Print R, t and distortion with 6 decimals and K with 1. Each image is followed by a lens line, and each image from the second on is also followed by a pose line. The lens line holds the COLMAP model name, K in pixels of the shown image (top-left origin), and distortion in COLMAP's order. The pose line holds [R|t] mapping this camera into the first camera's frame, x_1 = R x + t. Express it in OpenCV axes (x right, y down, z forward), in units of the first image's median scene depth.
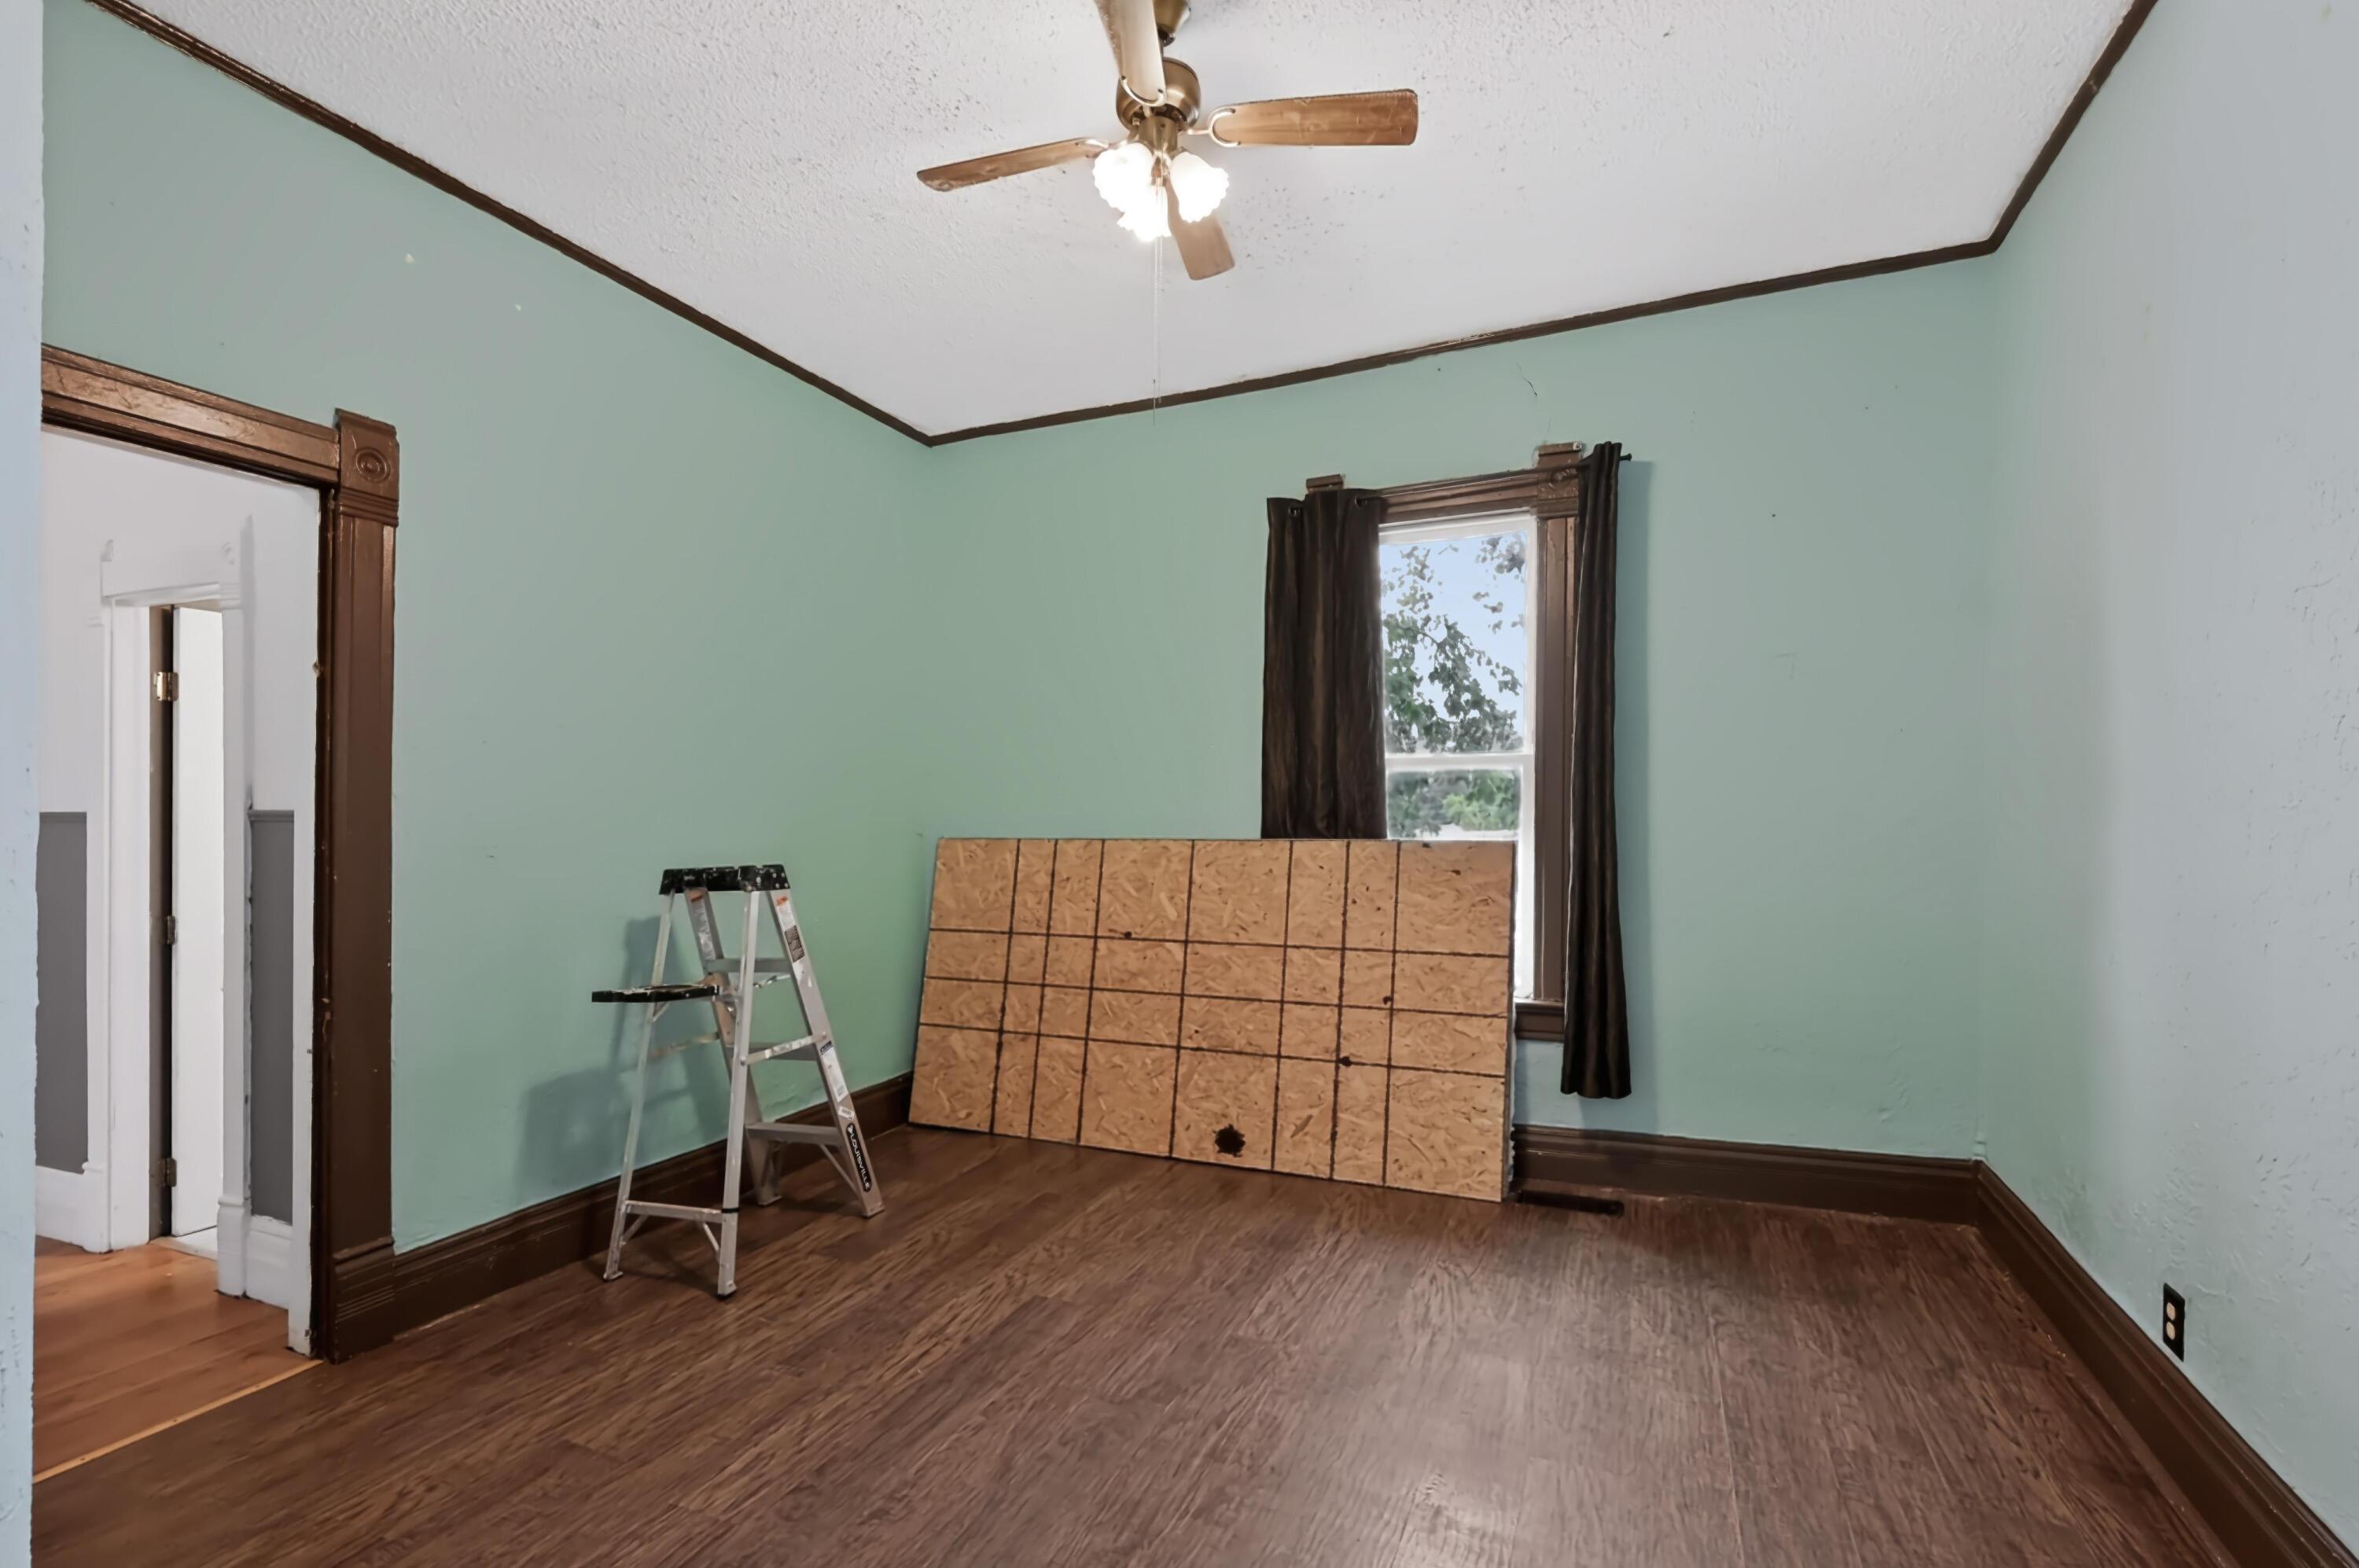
lens RADIAL K [[1062.8, 0, 1179.5], [0, 1062.8, 784.0], [0, 0, 1]] dist [0.001224, 0.000297]
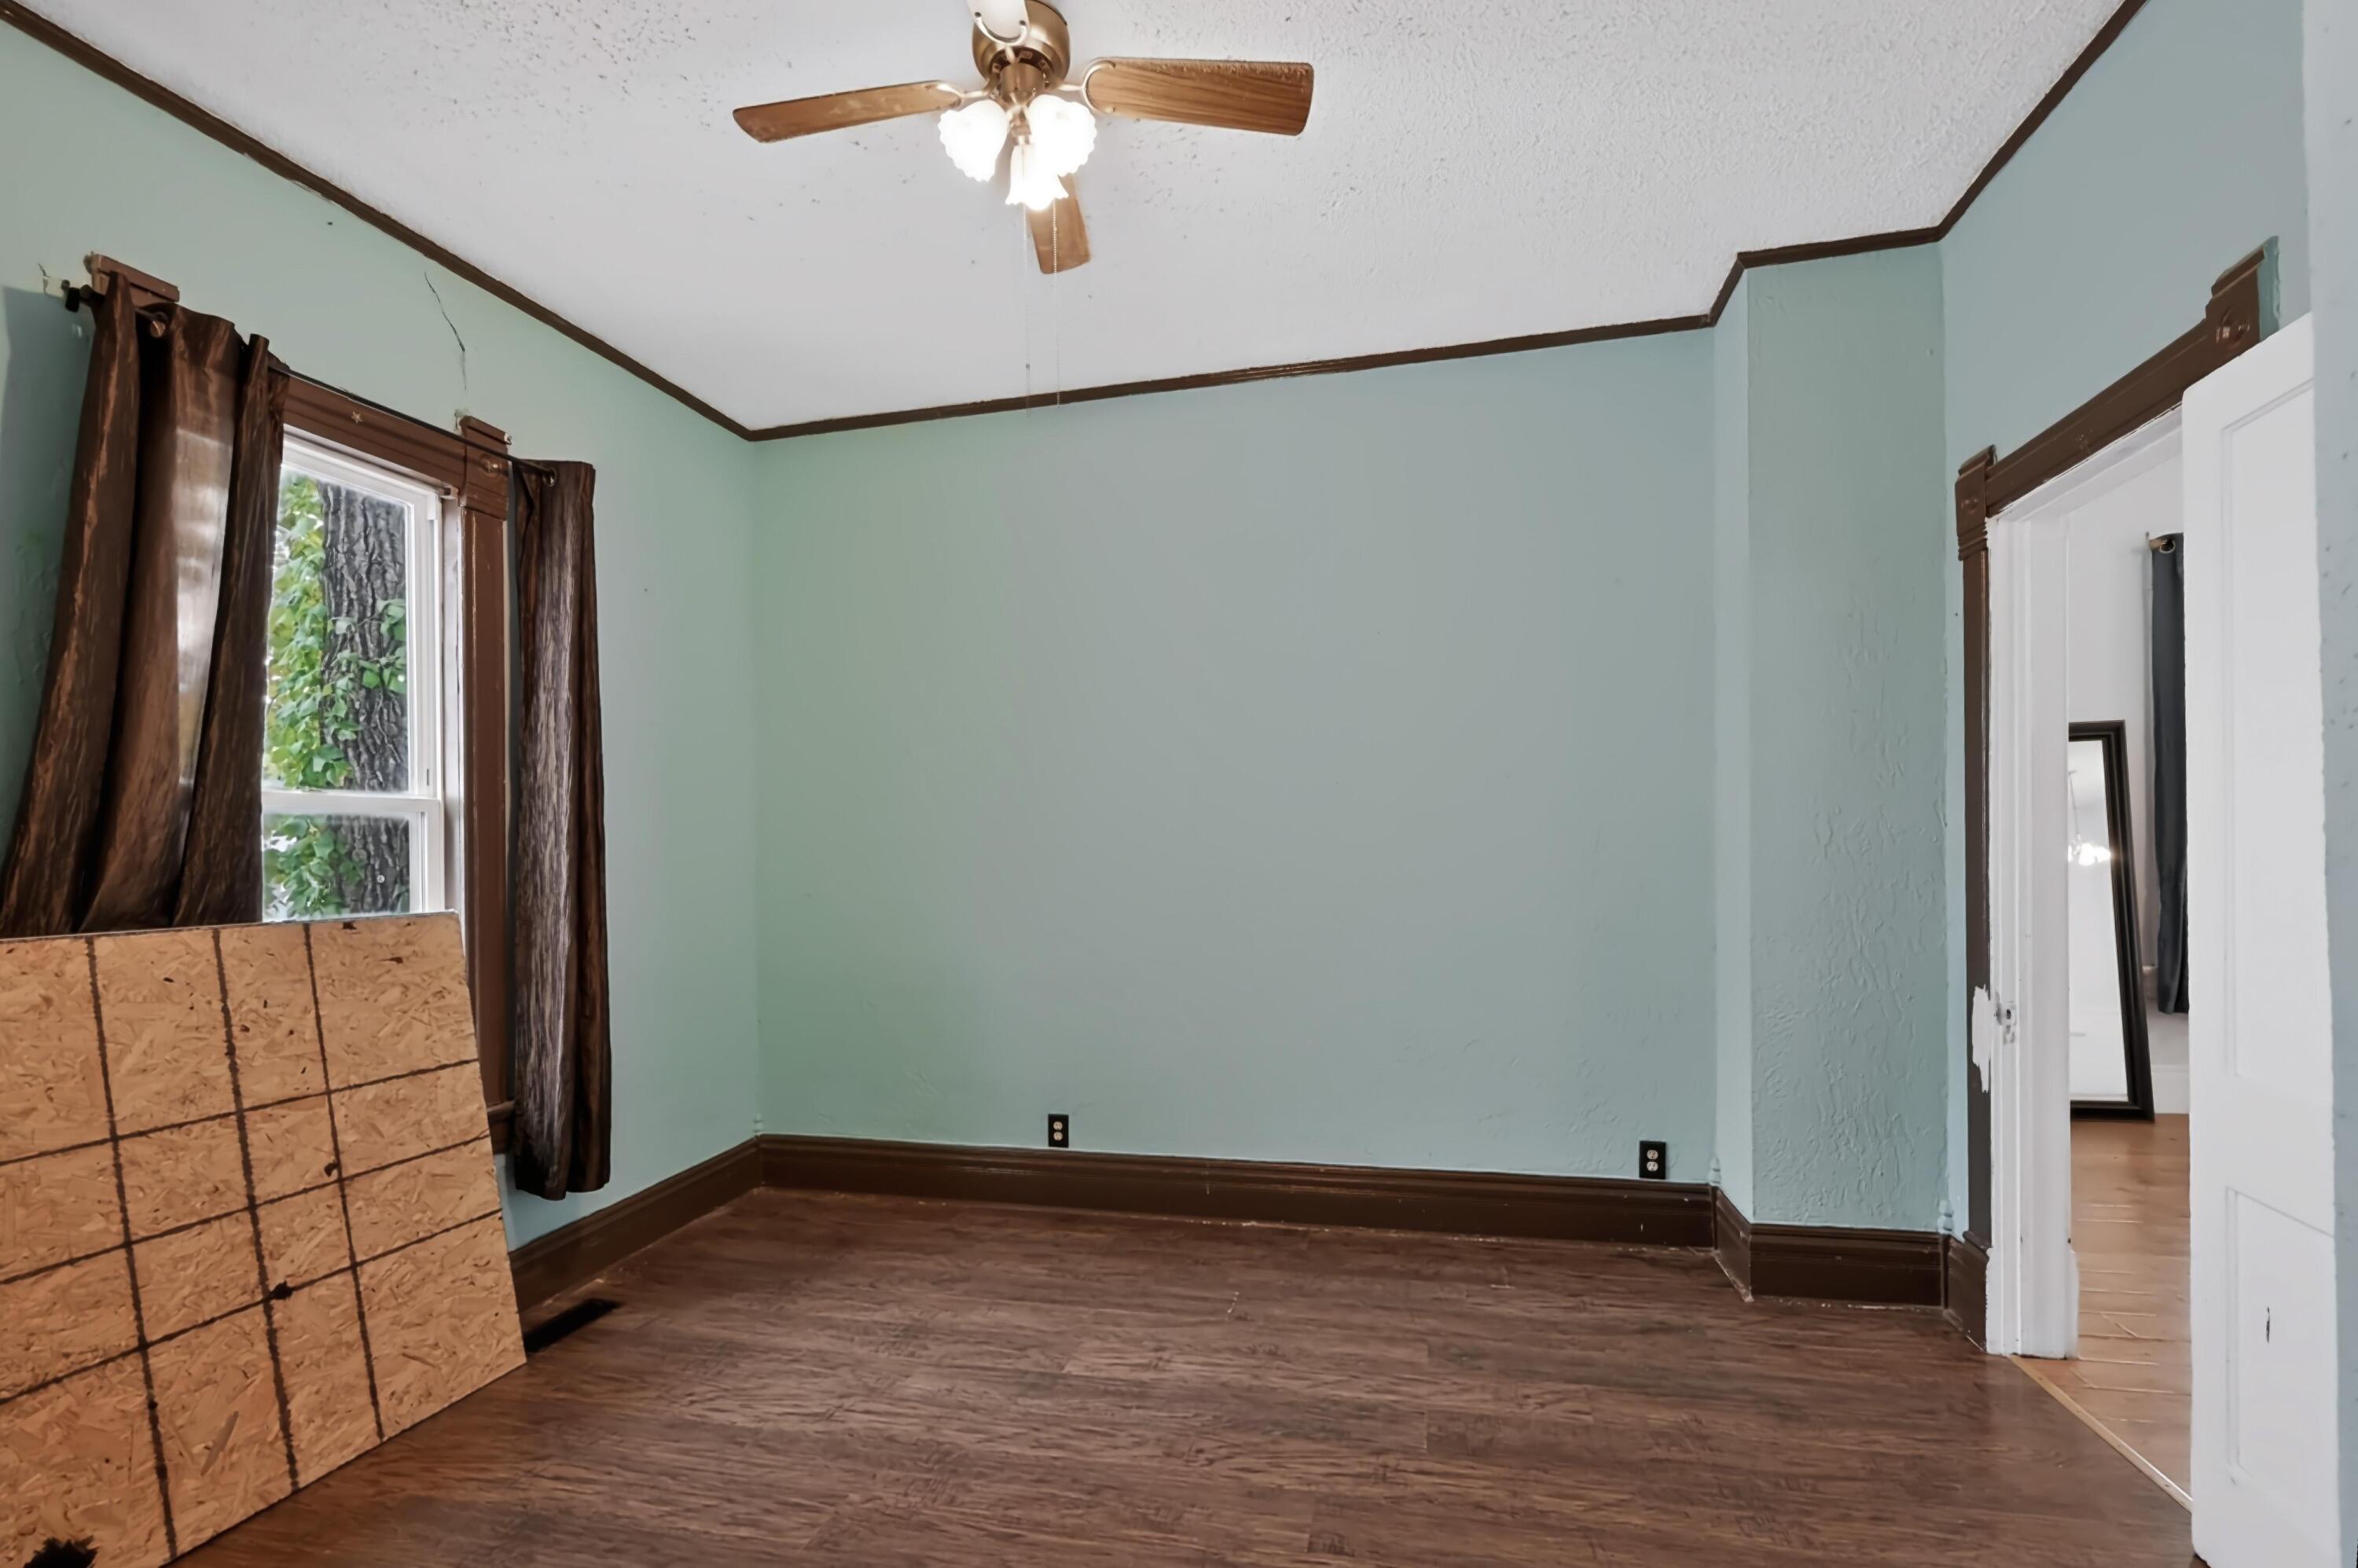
lens RADIAL K [[1066.7, 0, 1182.4], [0, 1066.7, 838.3], [0, 0, 1]] dist [0.000905, 0.000511]
pose [[-0.171338, 0.022390, 0.984958, -0.583680], [-0.004520, 0.999713, -0.023512, 0.017674], [-0.985202, -0.008480, -0.171187, 0.661639]]
